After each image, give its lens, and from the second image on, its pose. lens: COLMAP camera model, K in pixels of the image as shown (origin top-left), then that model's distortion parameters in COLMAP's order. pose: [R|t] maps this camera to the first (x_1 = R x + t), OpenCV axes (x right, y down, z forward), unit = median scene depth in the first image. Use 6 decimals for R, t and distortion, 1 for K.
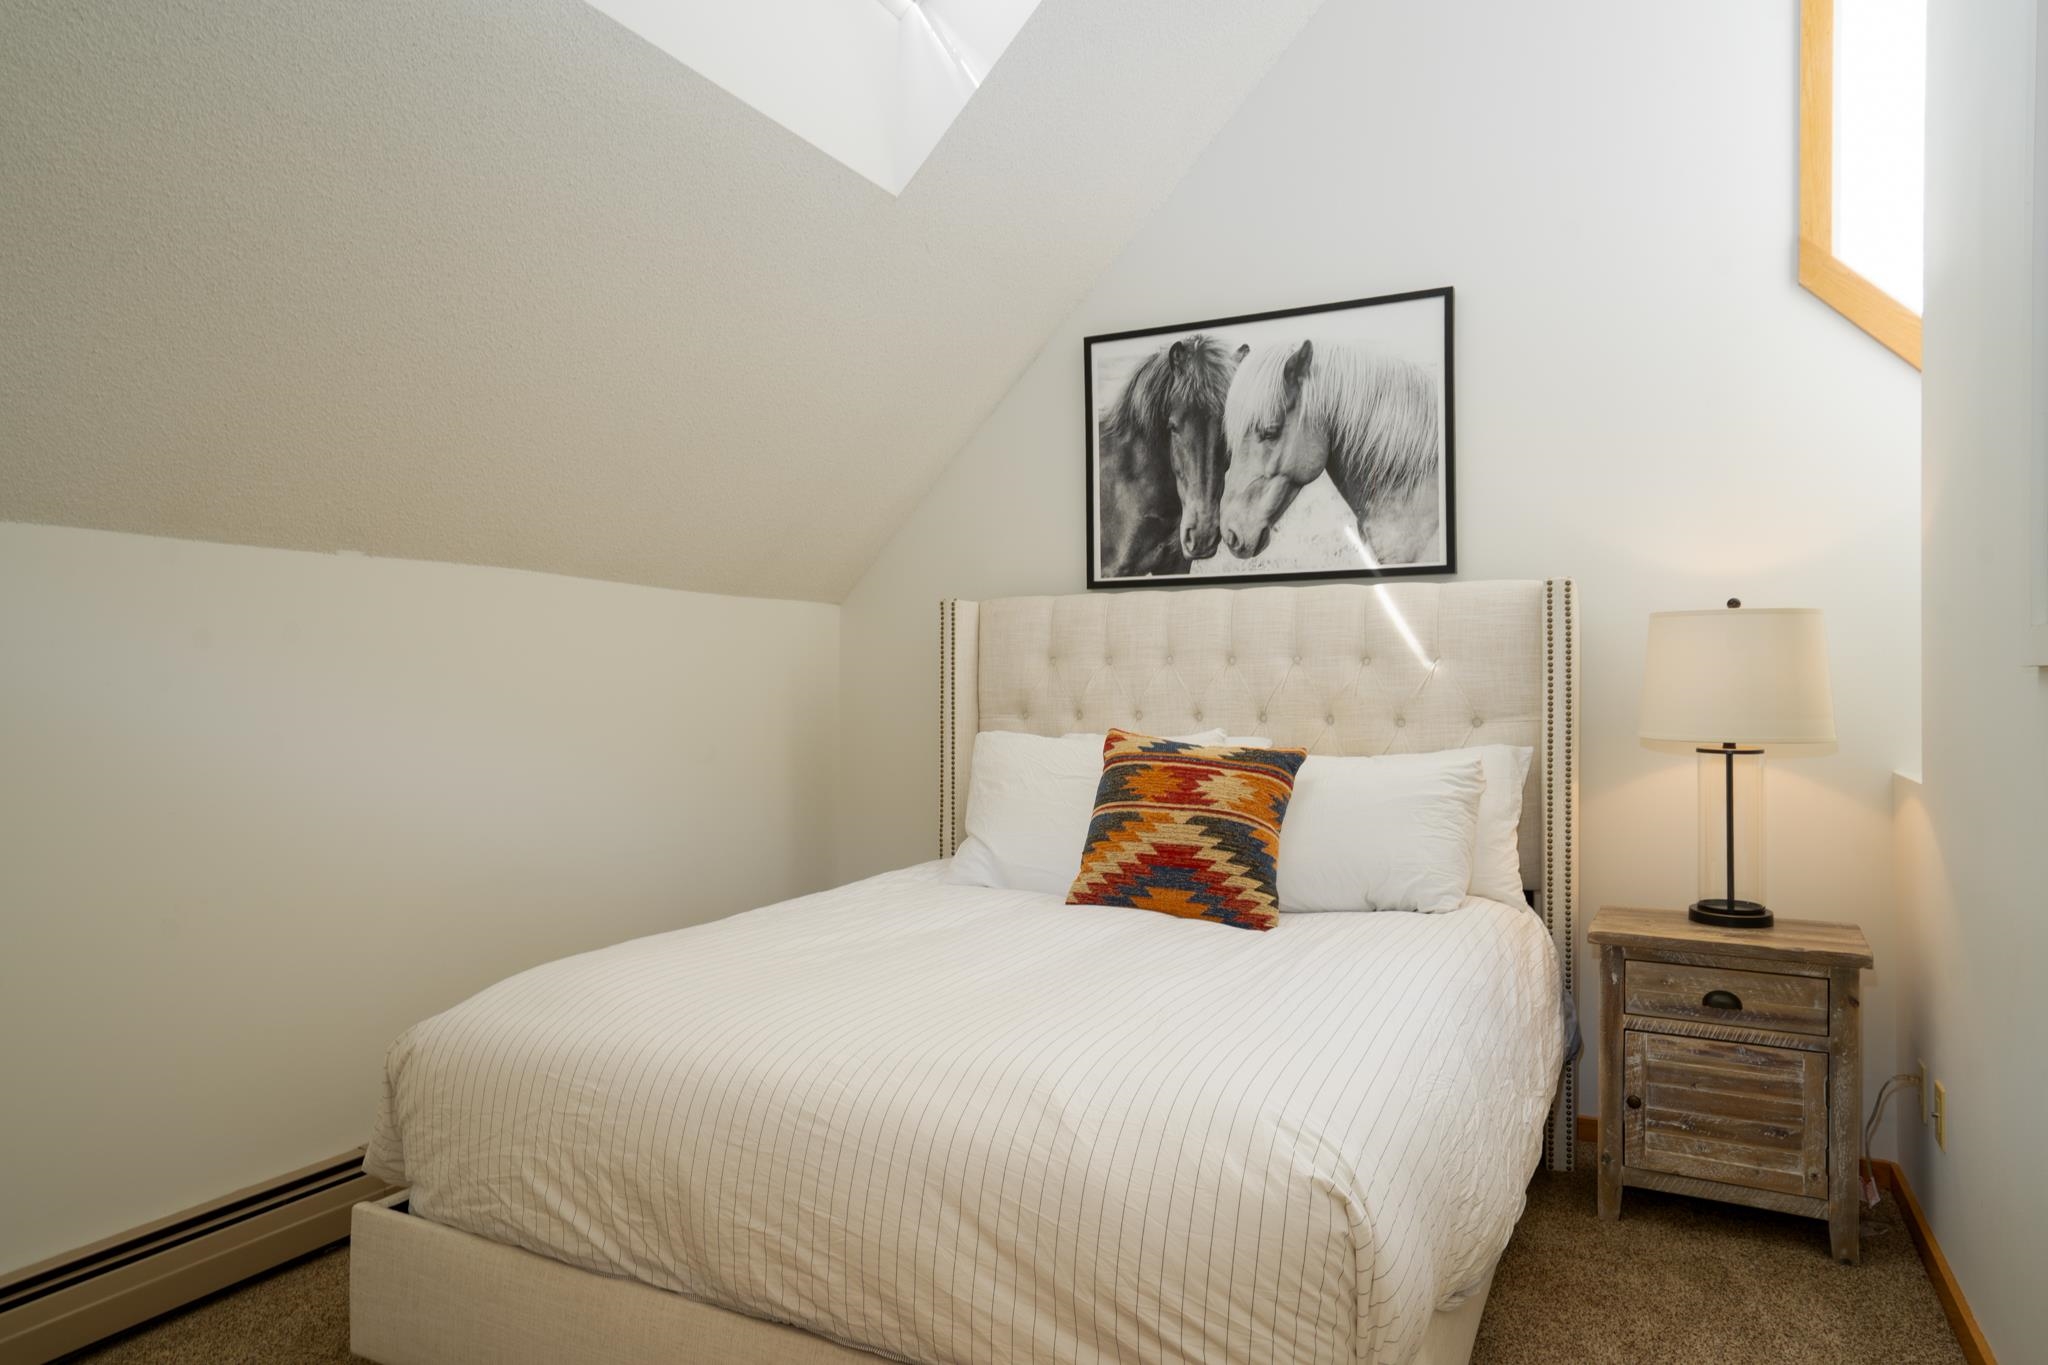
lens RADIAL K [[1276.3, 0, 1027.4], [0, 1276.3, 669.9], [0, 0, 1]] dist [-0.037687, 0.049127]
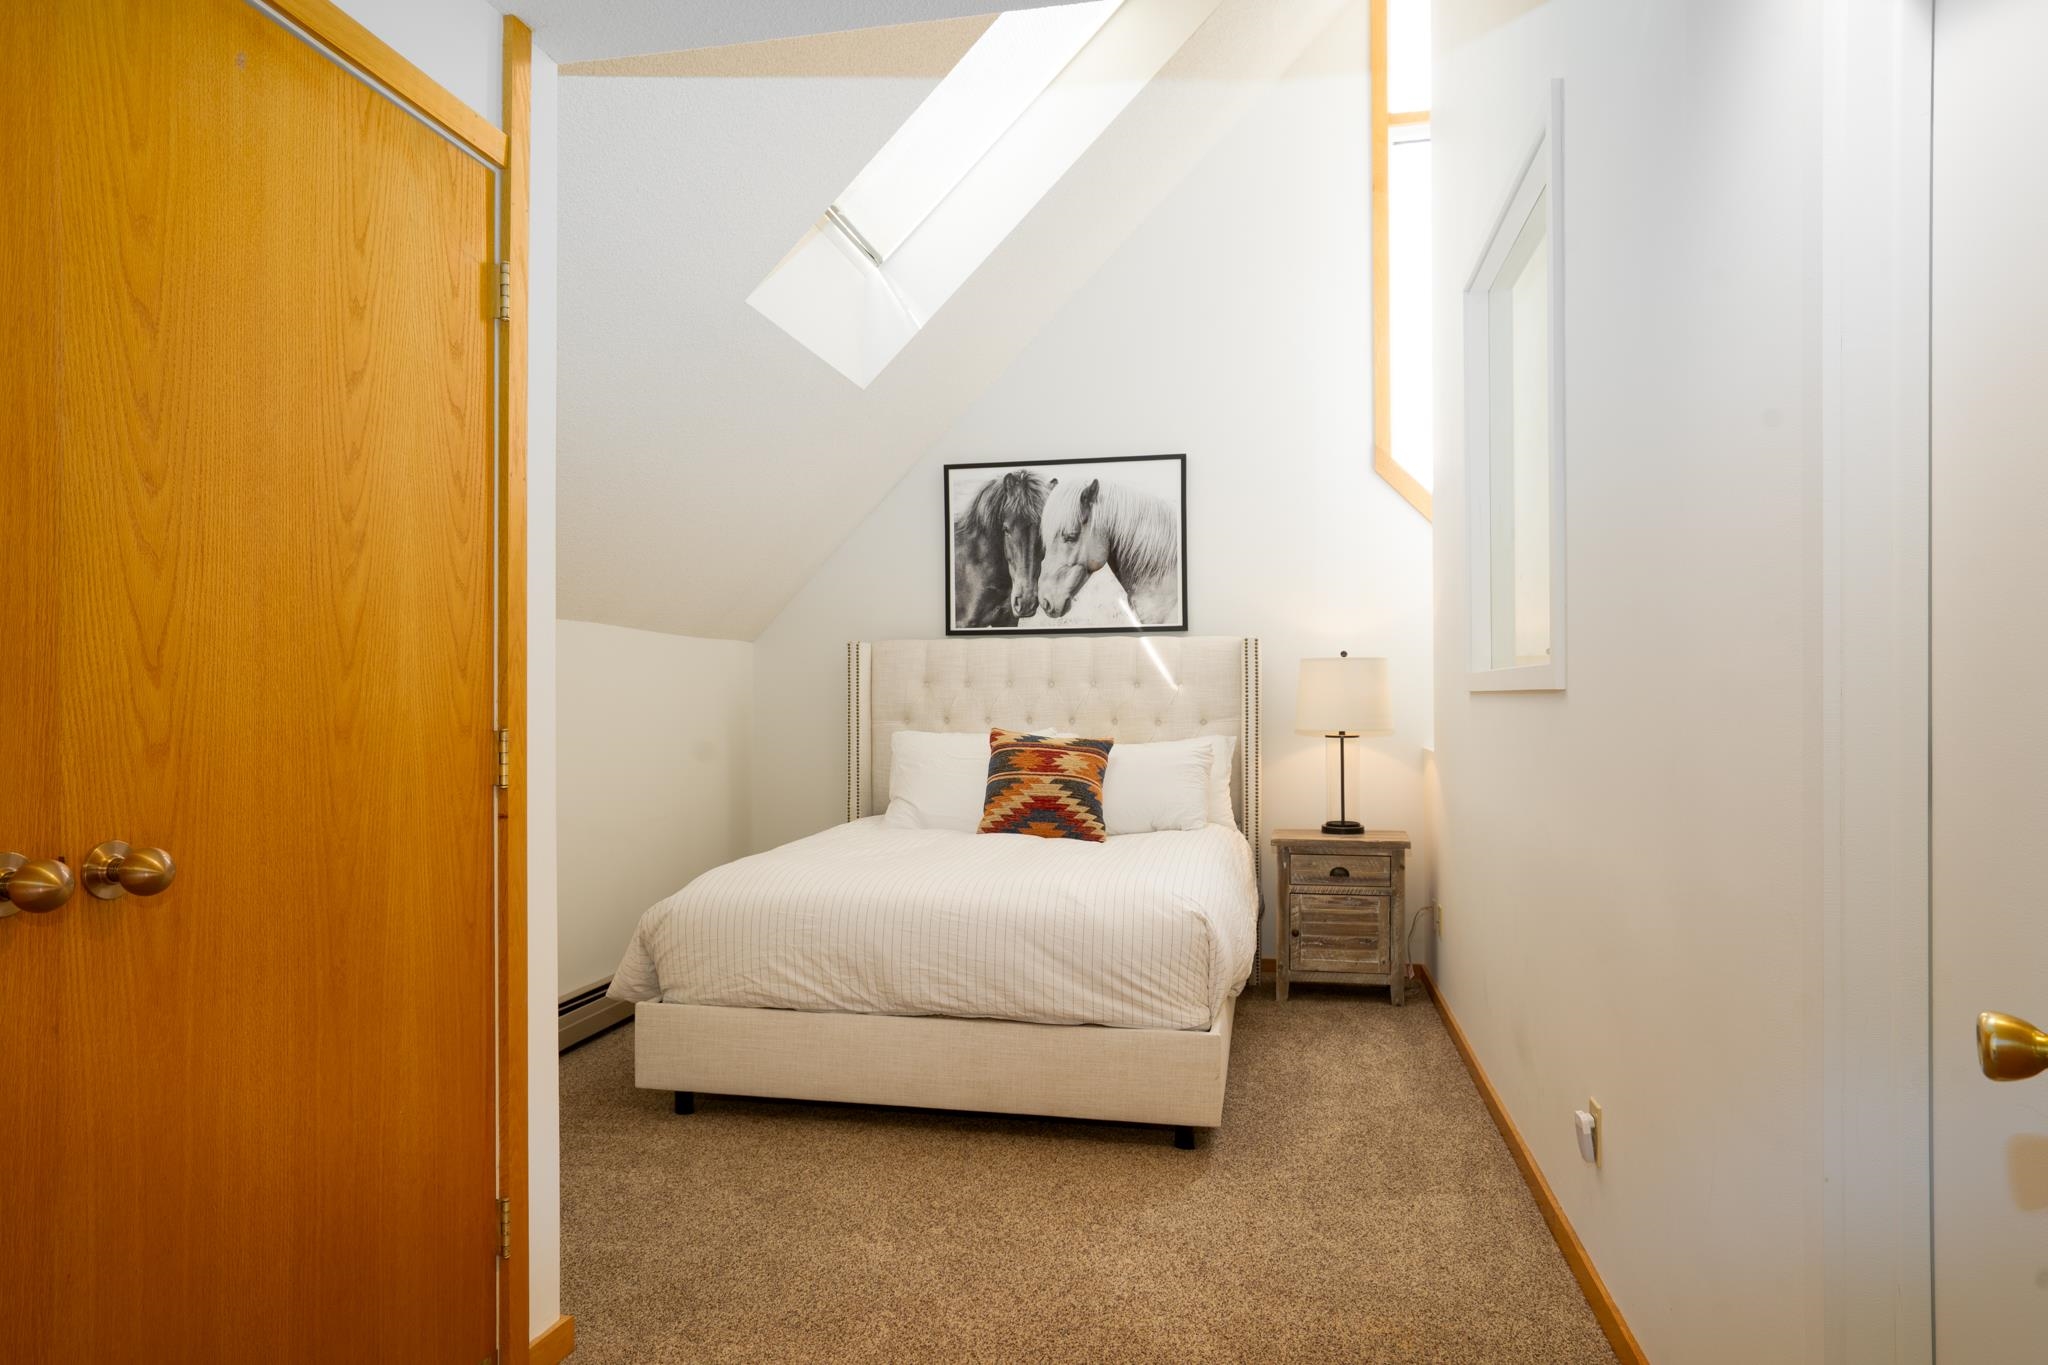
lens RADIAL K [[1276.3, 0, 1027.4], [0, 1276.3, 669.9], [0, 0, 1]] dist [-0.037687, 0.049127]
pose [[0.961485, 0.002138, 0.274850, -0.358906], [0.001004, 0.999936, -0.011291, -0.009321], [-0.274857, 0.011132, 0.961421, -0.593019]]
